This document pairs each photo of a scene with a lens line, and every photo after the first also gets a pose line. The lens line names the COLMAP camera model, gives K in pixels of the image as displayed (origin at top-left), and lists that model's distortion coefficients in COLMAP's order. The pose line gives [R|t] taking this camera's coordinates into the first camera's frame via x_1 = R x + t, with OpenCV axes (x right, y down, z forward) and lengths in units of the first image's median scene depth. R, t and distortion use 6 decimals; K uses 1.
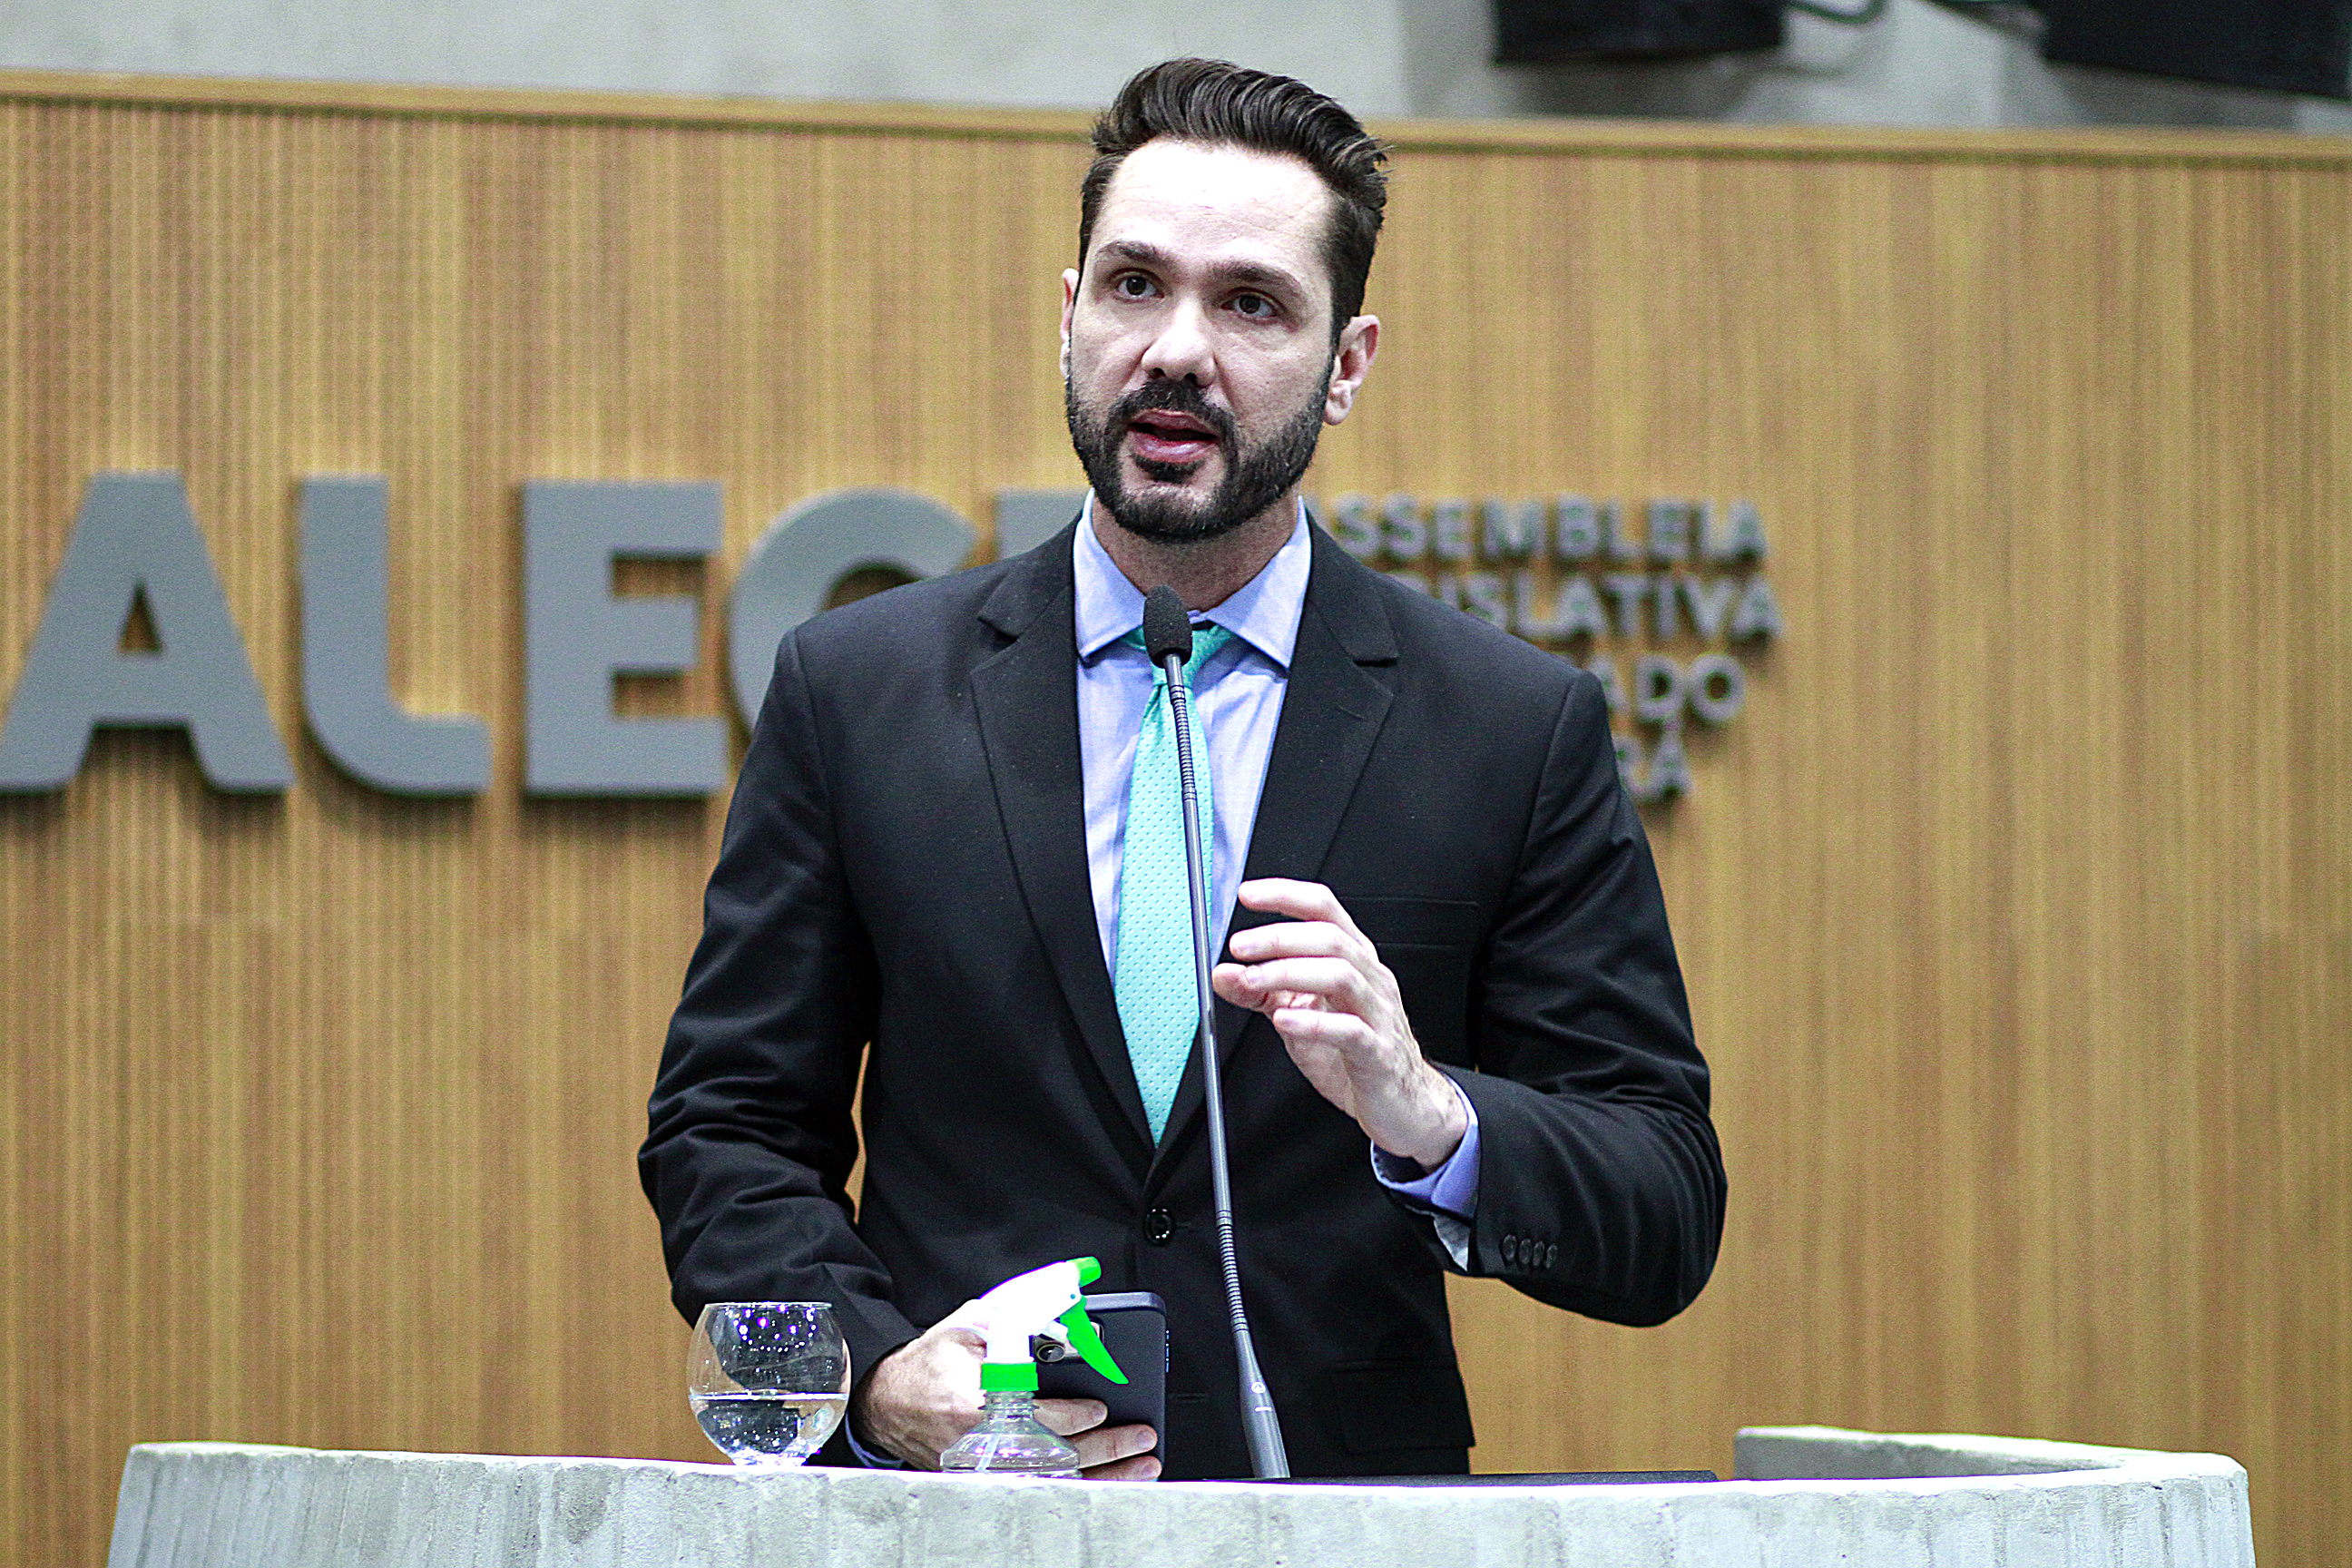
lens RADIAL K [[9775.8, 0, 1167.6], [0, 9775.8, 782.8], [0, 0, 1]] dist [-0.156747, 0.000000]
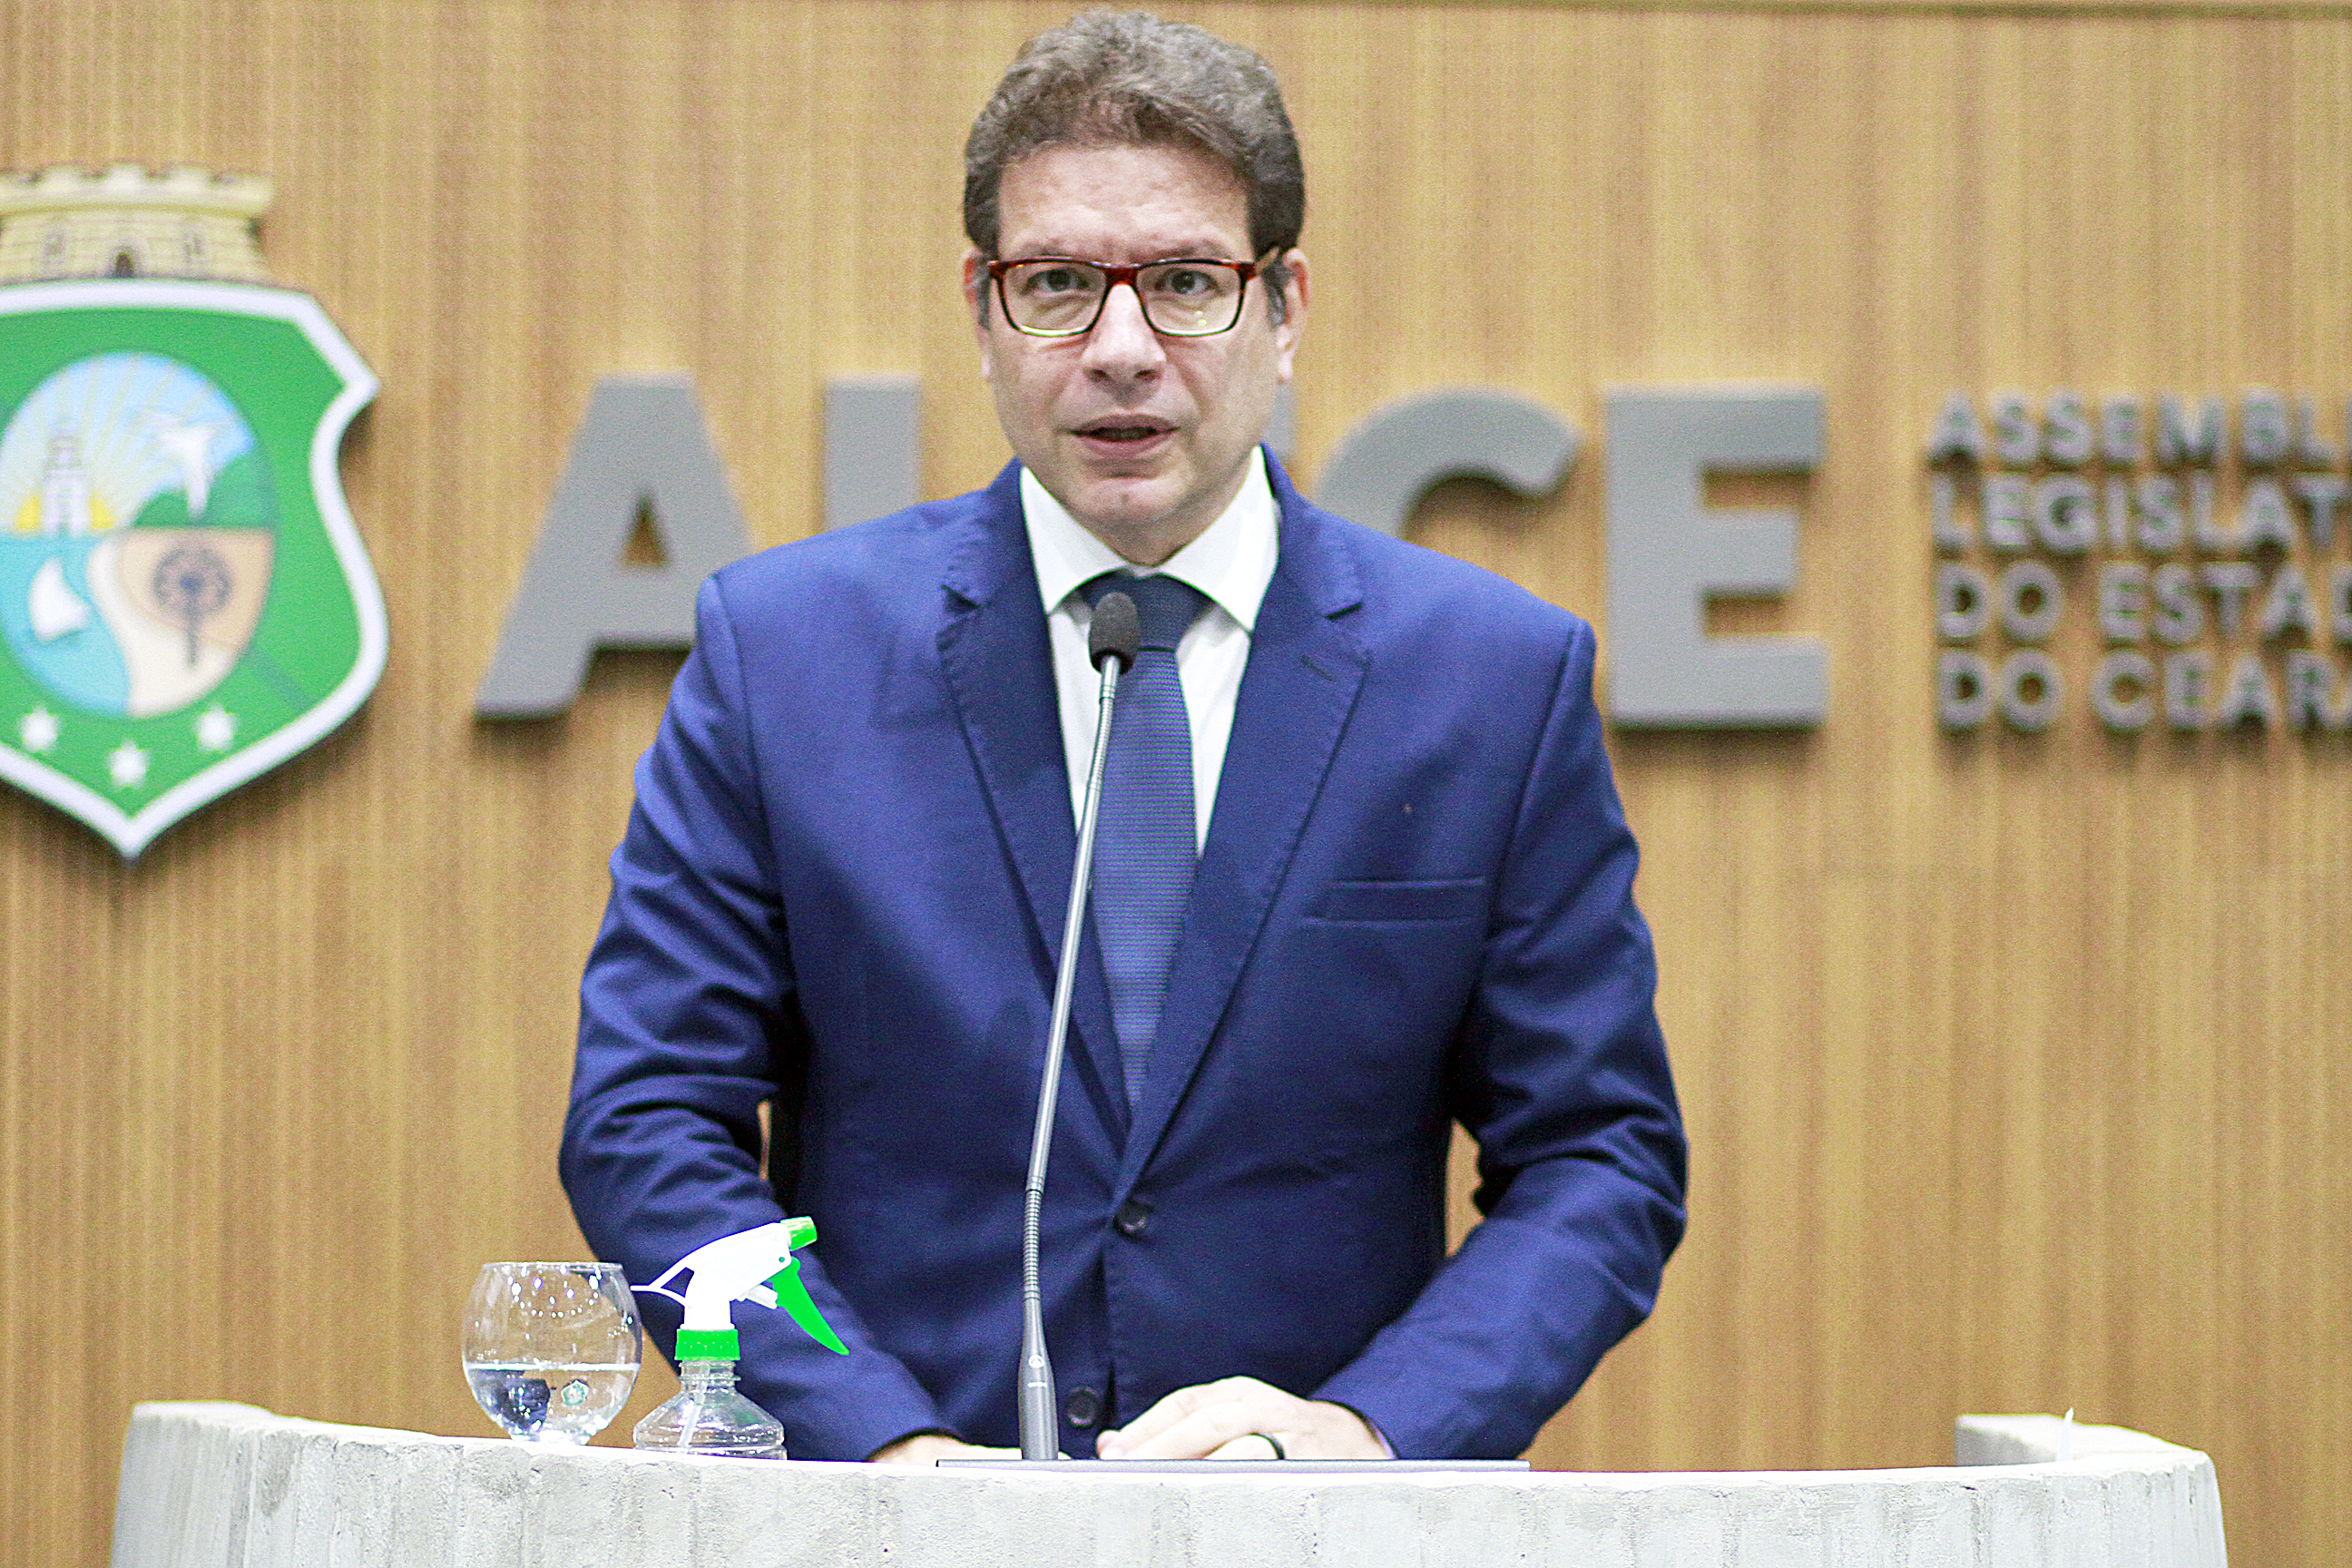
lens RADIAL K [[10468.3, 0, 1184.5], [0, 10468.3, 785.2], [0, 0, 1]] dist [-0.149662, 0.000000]
pose [[0.972630, 0.002330, -0.232348, 0.248774], [-0.000831, 0.999978, 0.006549, 0.001343], [0.232359, -0.006176, 0.972611, 0.046880]]
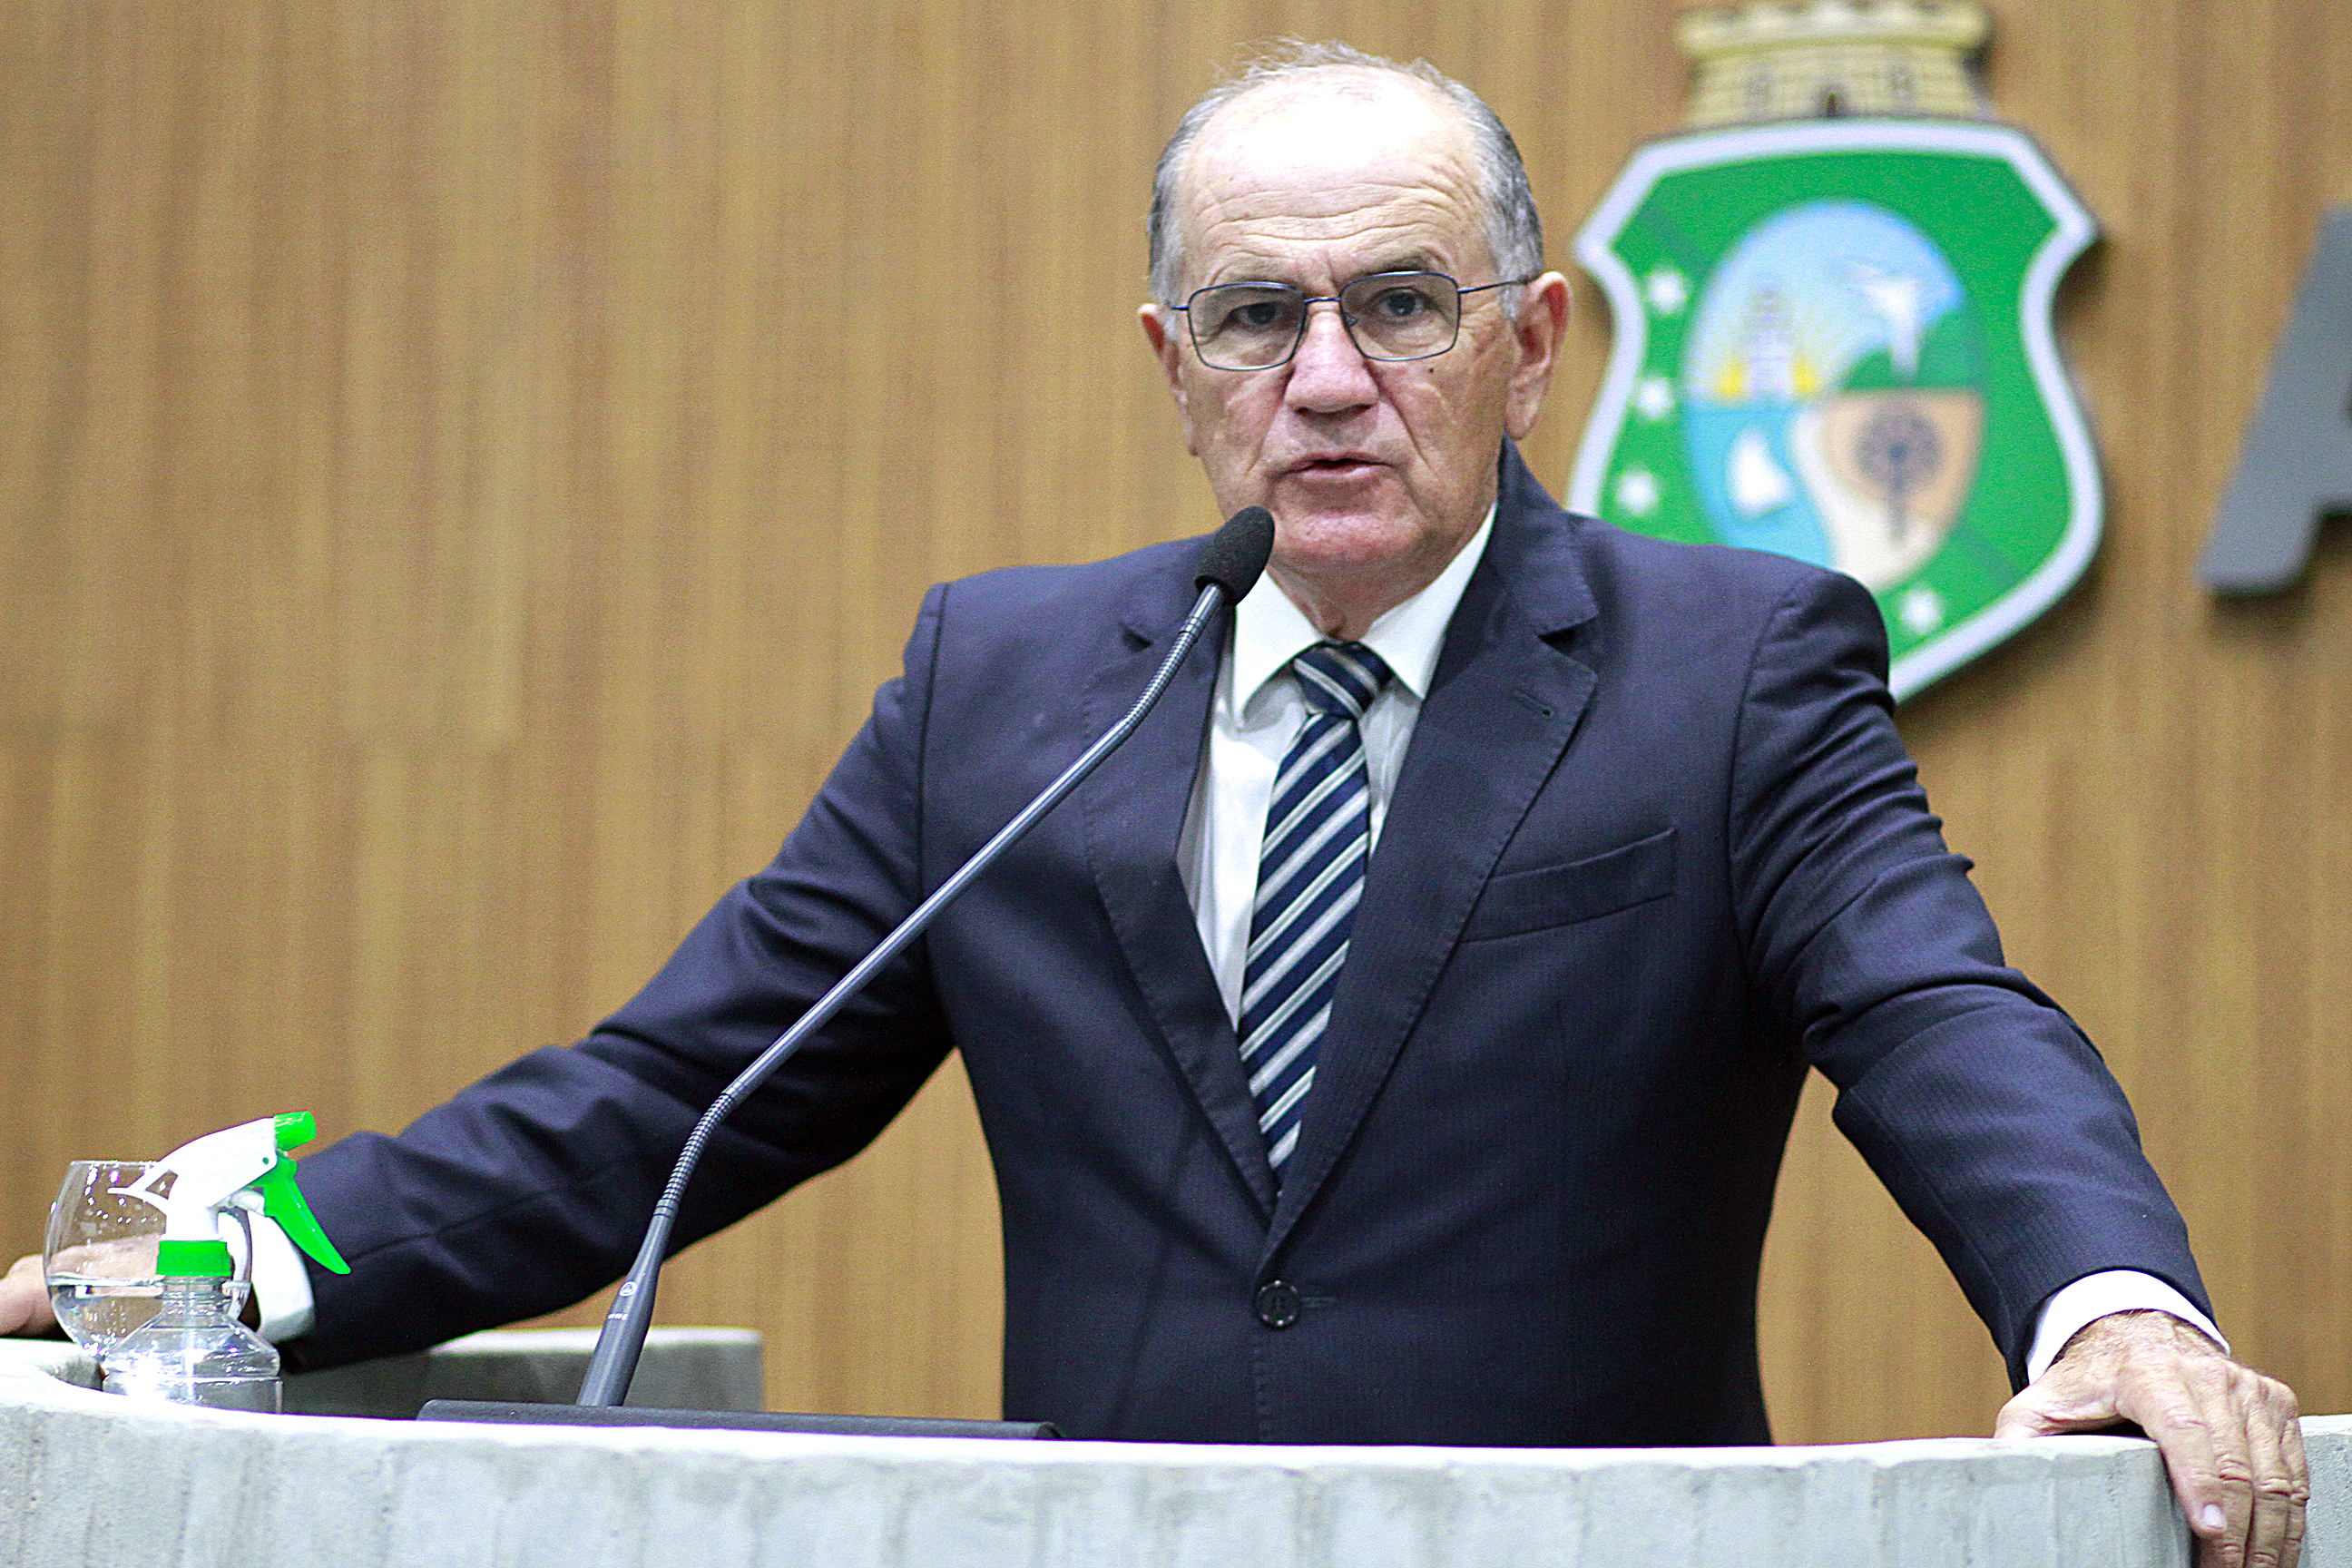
lens RADIAL K [[9775.8, 0, 1132.9], [0, 9775.8, 622.3], [0, 0, 1]] dist [-0.156747, 0.000000]
pose [[0.682263, -0.015535, -0.730942, 0.600303], [0.009003, 0.999877, -0.012847, 0.018958], [0.731052, 0.002185, 0.682319, 0.494431]]
